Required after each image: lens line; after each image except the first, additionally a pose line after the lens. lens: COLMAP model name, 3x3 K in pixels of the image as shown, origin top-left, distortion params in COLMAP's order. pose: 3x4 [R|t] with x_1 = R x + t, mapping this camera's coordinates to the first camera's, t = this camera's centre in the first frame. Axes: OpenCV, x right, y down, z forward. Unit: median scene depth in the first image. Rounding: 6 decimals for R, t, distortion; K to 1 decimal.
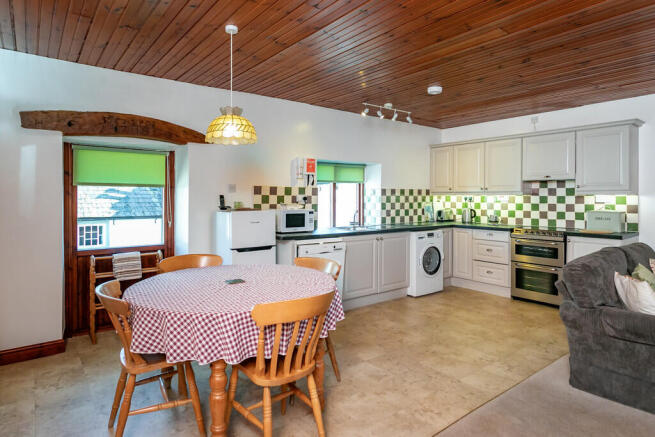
lens RADIAL K [[385.3, 0, 305.0], [0, 385.3, 197.5], [0, 0, 1]] dist [0.022721, -0.001381]
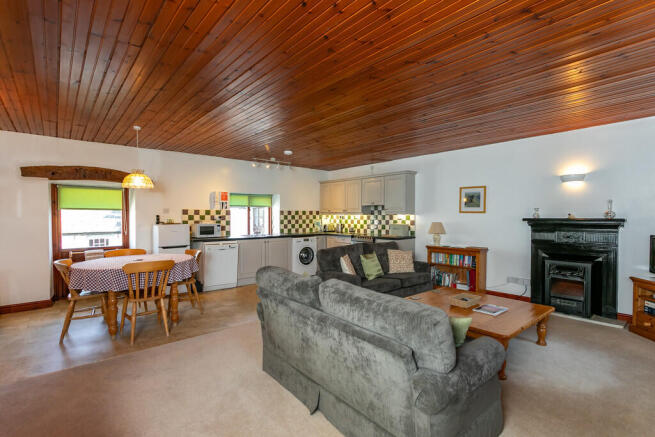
lens RADIAL K [[323.0, 0, 324.8], [0, 323.0, 220.4], [0, 0, 1]] dist [0.024031, 0.000257]
pose [[0.997724, -0.003195, 0.067359, 0.336321], [0.002337, 0.999915, 0.012804, 0.000185], [-0.067394, -0.012618, 0.997647, -0.359122]]
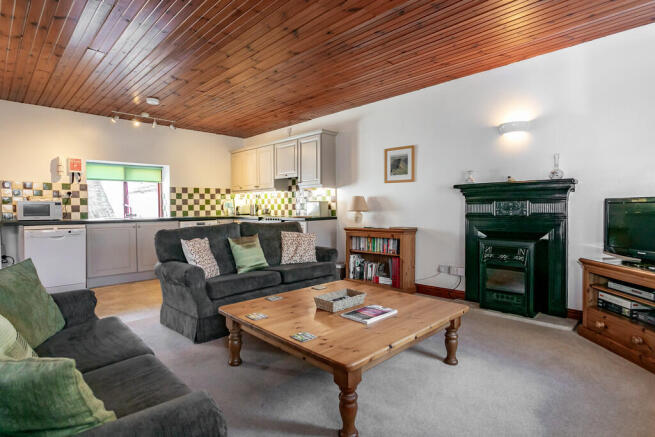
lens RADIAL K [[348.8, 0, 329.6], [0, 348.8, 215.9], [0, 0, 1]] dist [0.002916, 0.002398]
pose [[0.990580, -0.014771, 0.136133, 0.622549], [0.012136, 0.999723, 0.020170, 0.058049], [-0.136393, -0.018328, 0.990485, -0.147670]]
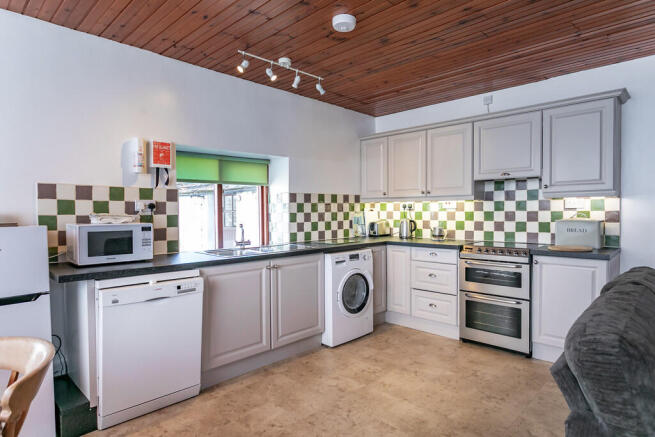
lens RADIAL K [[380.6, 0, 322.5], [0, 380.6, 218.9], [0, 0, 1]] dist [0.004534, 0.004486]
pose [[0.988593, -0.012759, 0.150072, 0.177275], [0.009814, 0.999745, 0.020351, 0.013180], [-0.150293, -0.018646, 0.988466, 0.347475]]
